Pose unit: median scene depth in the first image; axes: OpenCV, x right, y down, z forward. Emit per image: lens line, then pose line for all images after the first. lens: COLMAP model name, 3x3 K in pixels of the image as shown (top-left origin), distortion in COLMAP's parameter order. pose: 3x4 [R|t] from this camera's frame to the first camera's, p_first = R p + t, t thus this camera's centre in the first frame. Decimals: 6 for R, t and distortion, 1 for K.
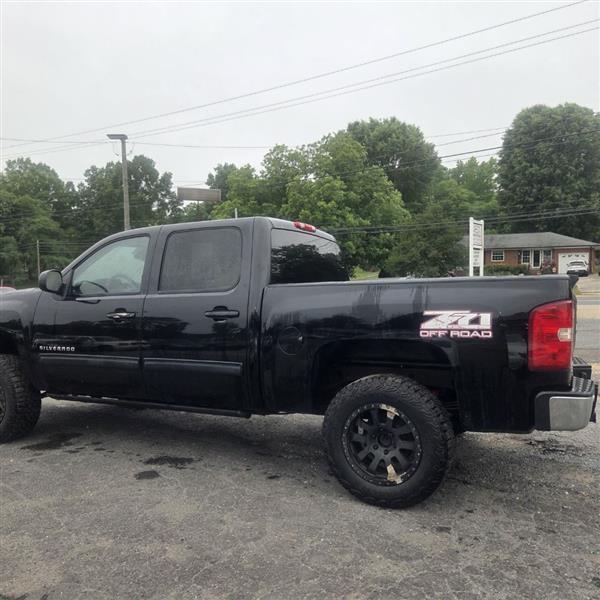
lens RADIAL K [[529.6, 0, 300.6], [0, 529.6, 308.0], [0, 0, 1]] dist [0.081840, -0.066406]
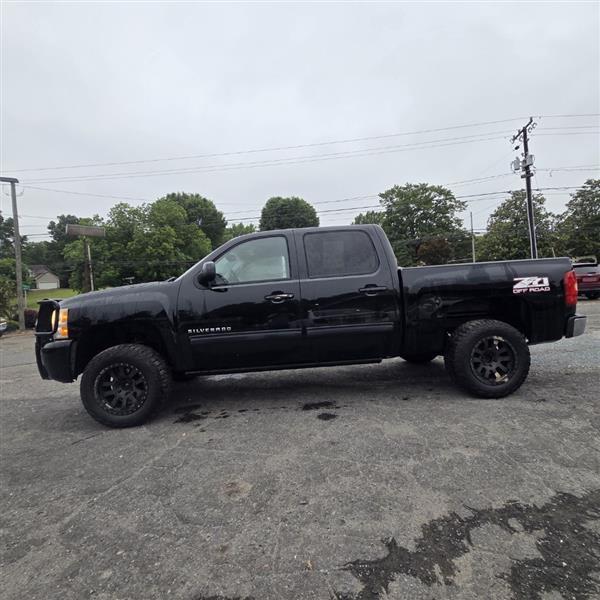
lens RADIAL K [[323.1, 0, 300.0], [0, 323.1, 300.0], [0, 0, 1]] dist [0.001043, -0.000162]
pose [[0.875682, -0.045662, 0.480724, -0.660232], [0.063514, 0.997762, -0.020923, 0.040251], [-0.478693, 0.048855, 0.876622, 0.313039]]
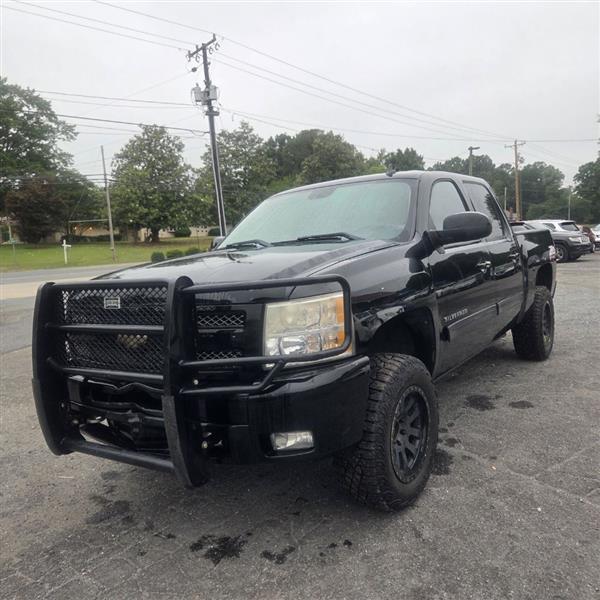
lens RADIAL K [[531.4, 0, 298.6], [0, 531.4, 306.8], [0, 0, 1]] dist [0.077533, -0.065746]
pose [[0.153482, -0.106566, 0.982388, -1.333761], [0.094064, 0.991229, 0.092829, -0.031058], [-0.983664, 0.078160, 0.162159, 1.178030]]
